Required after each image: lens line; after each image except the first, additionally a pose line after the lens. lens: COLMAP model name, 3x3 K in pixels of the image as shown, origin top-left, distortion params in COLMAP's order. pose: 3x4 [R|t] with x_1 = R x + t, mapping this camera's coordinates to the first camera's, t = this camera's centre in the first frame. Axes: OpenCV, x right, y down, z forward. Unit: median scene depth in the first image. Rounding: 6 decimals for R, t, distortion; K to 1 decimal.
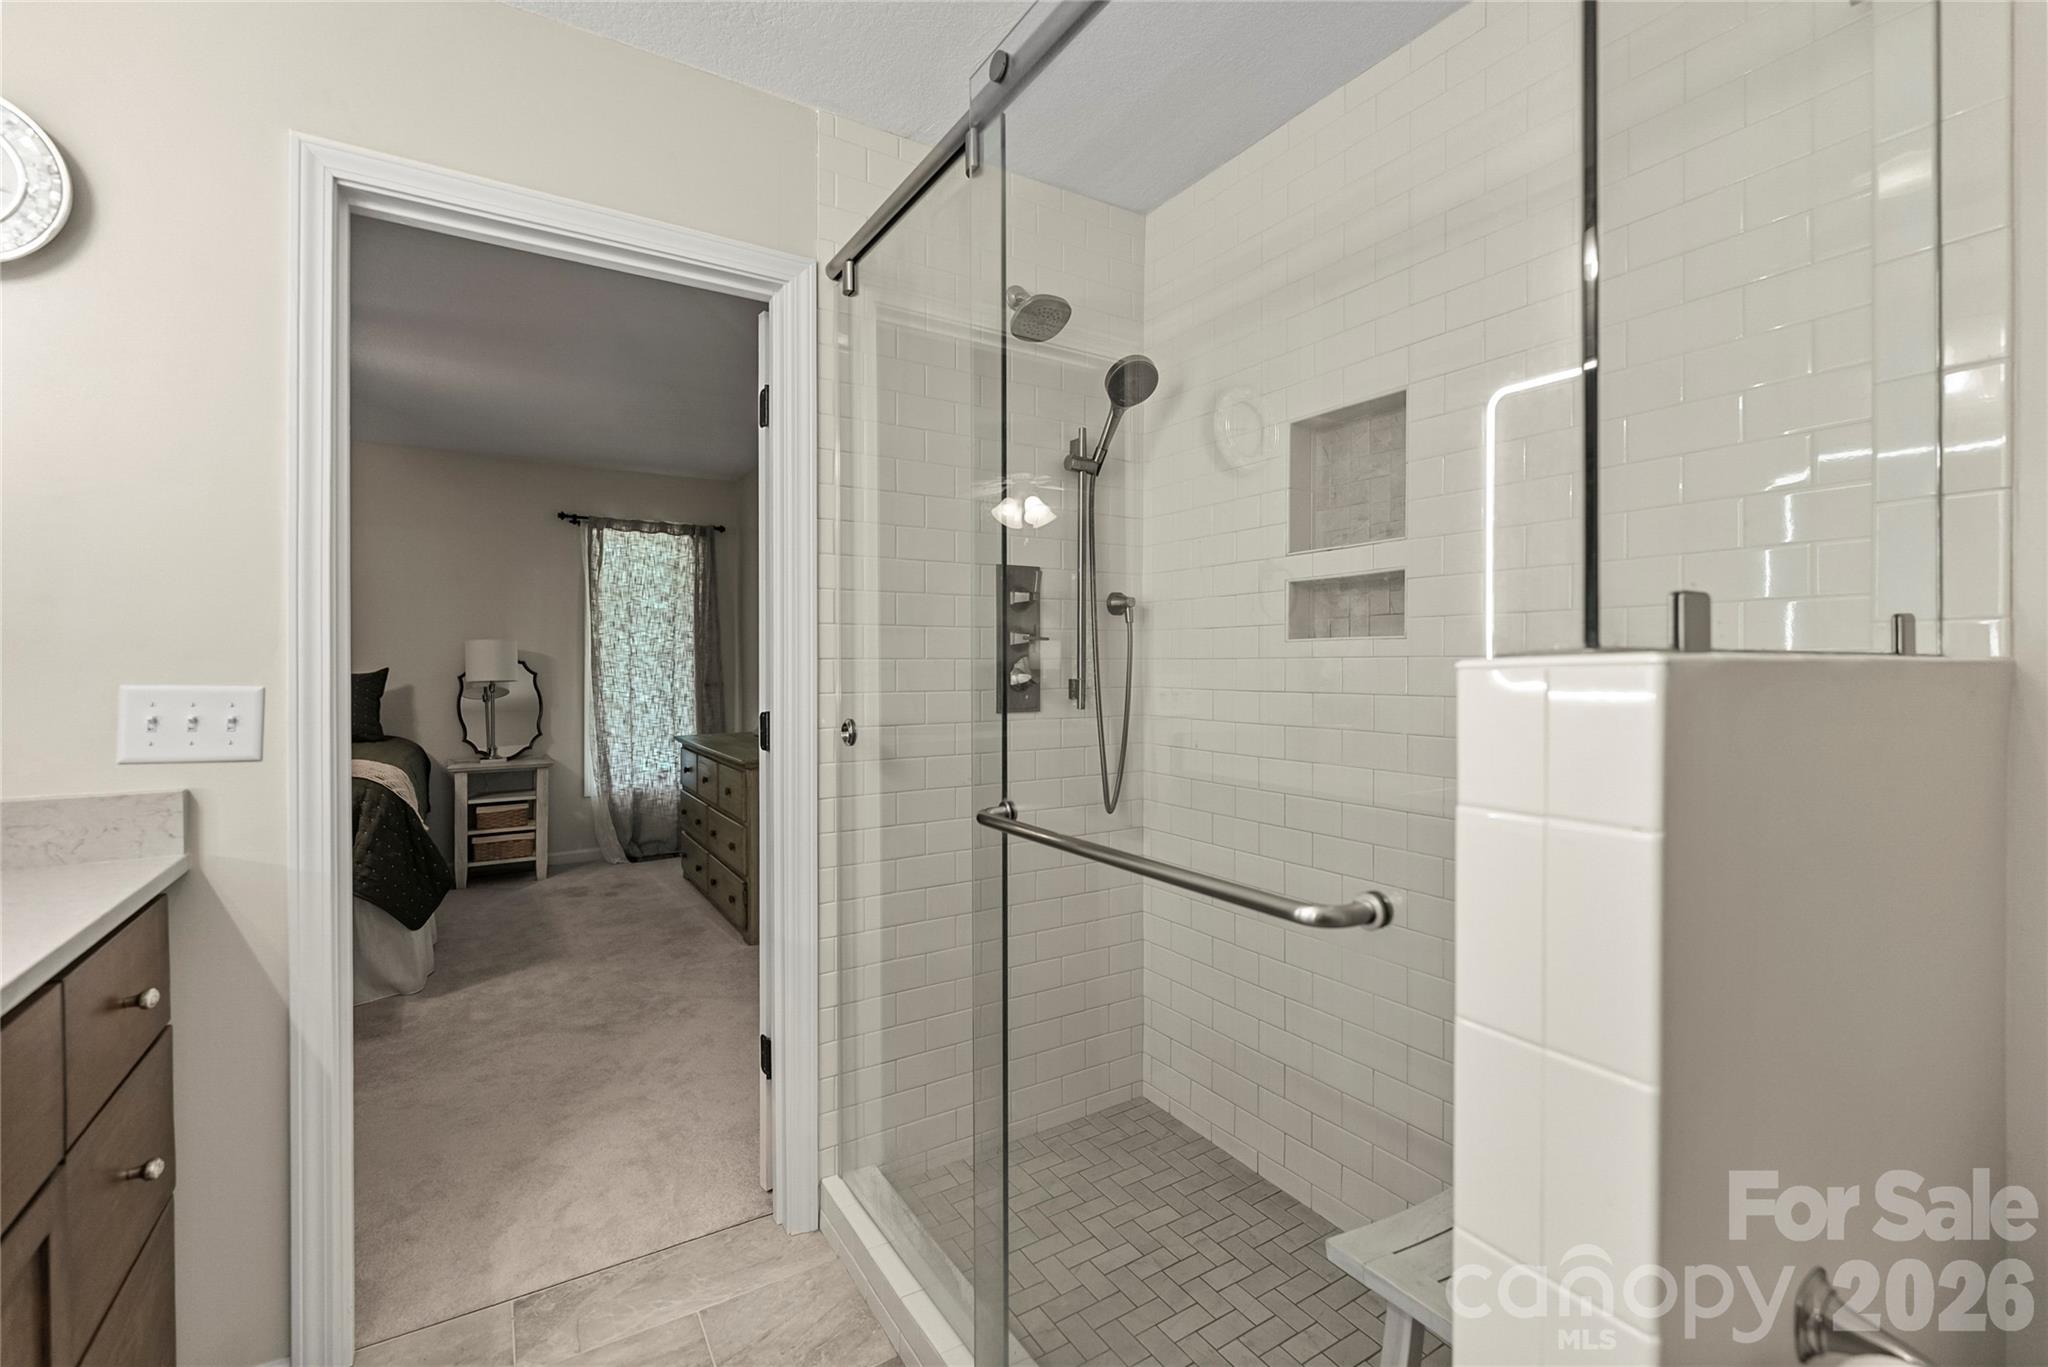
lens RADIAL K [[863.9, 0, 1022.2], [0, 863.9, 671.4], [0, 0, 1]] dist [-0.001431, -0.000285]
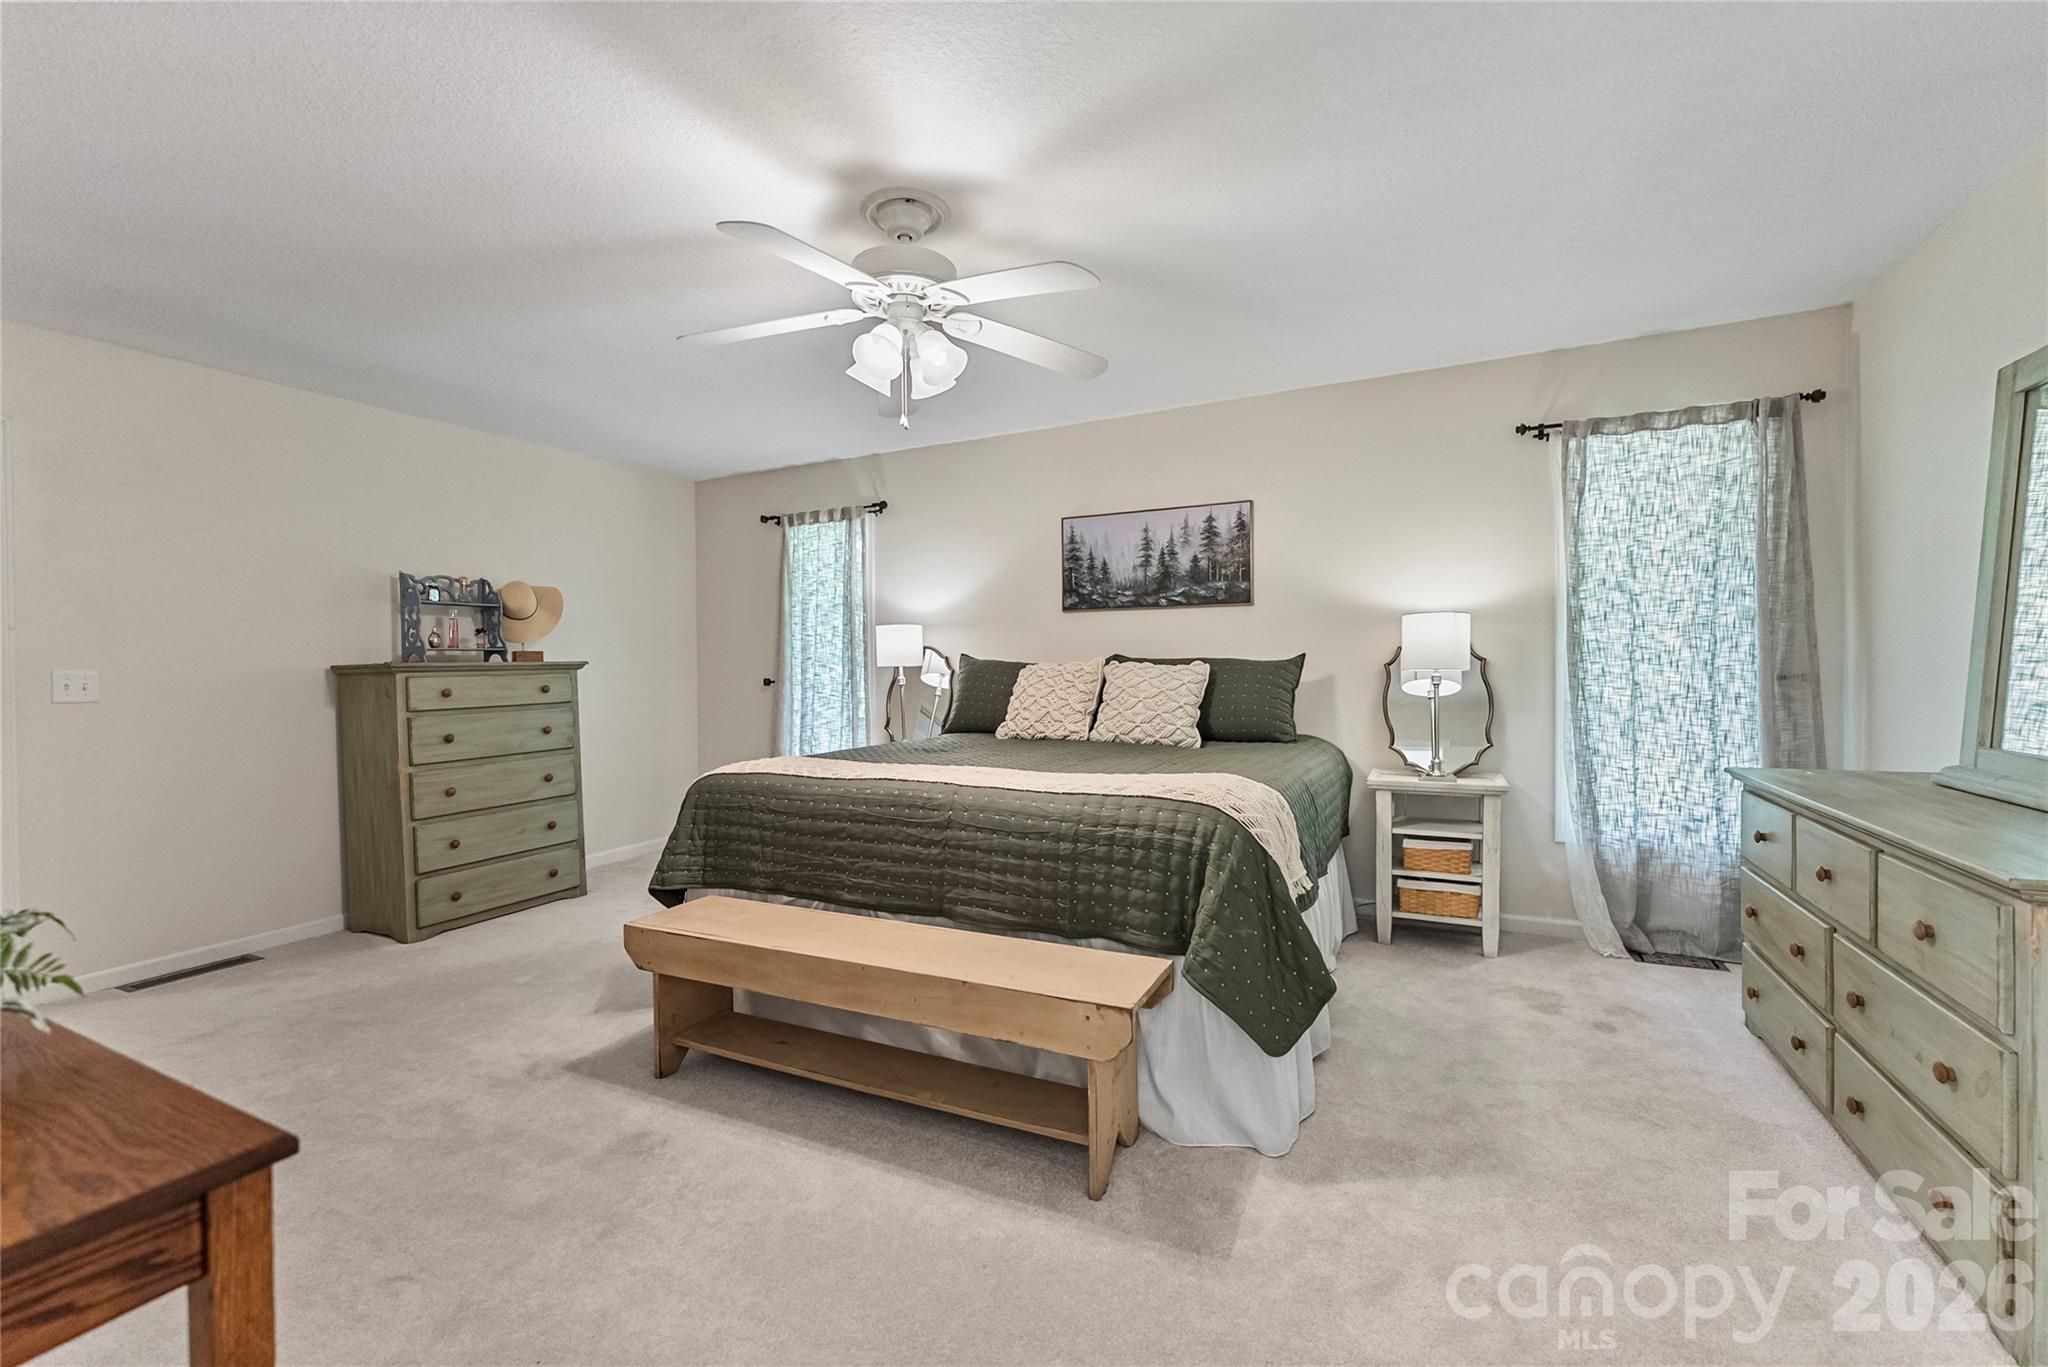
lens RADIAL K [[827.4, 0, 1026.9], [0, 827.4, 676.1], [0, 0, 1]] dist [-0.005648, 0.000109]
pose [[0.510725, 0.005645, -0.859726, -0.164582], [0.003506, 0.999956, 0.008648, 0.008753], [0.859737, -0.007431, 0.510682, 0.316926]]
